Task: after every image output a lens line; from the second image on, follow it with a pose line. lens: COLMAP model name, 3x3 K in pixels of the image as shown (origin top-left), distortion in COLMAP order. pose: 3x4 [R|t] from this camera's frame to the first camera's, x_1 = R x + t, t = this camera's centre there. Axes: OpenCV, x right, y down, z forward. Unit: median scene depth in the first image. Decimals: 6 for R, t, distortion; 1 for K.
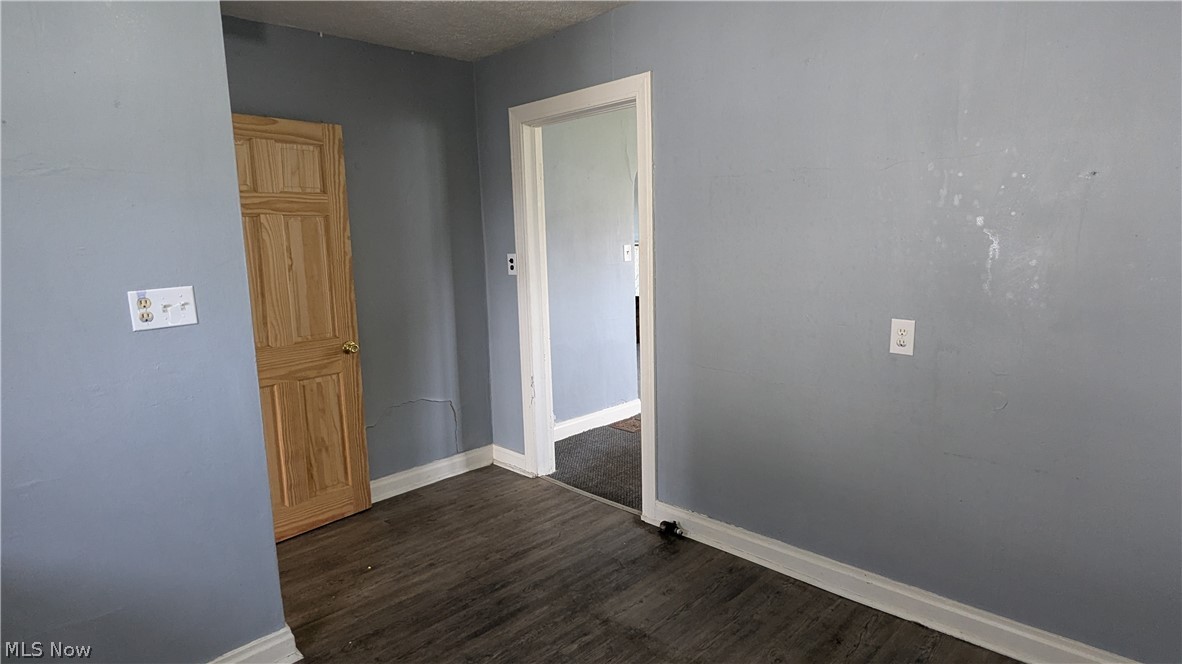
lens RADIAL K [[657.5, 0, 597.9], [0, 657.5, 329.5], [0, 0, 1]] dist [0.000983, -0.000111]
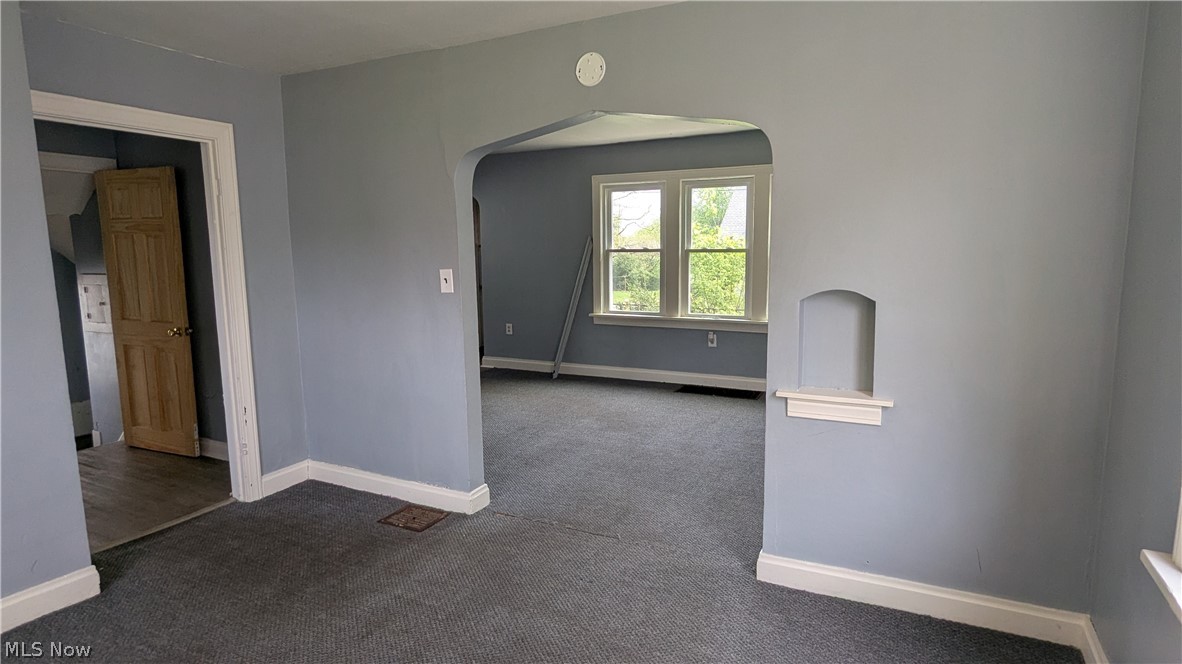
lens RADIAL K [[657.5, 0, 597.9], [0, 657.5, 329.5], [0, 0, 1]] dist [0.000983, -0.000111]
pose [[0.287973, 0.147927, -0.946144, 1.150282], [-0.137396, 0.984158, 0.112051, -0.248739], [0.947731, 0.097728, 0.303736, 1.428325]]
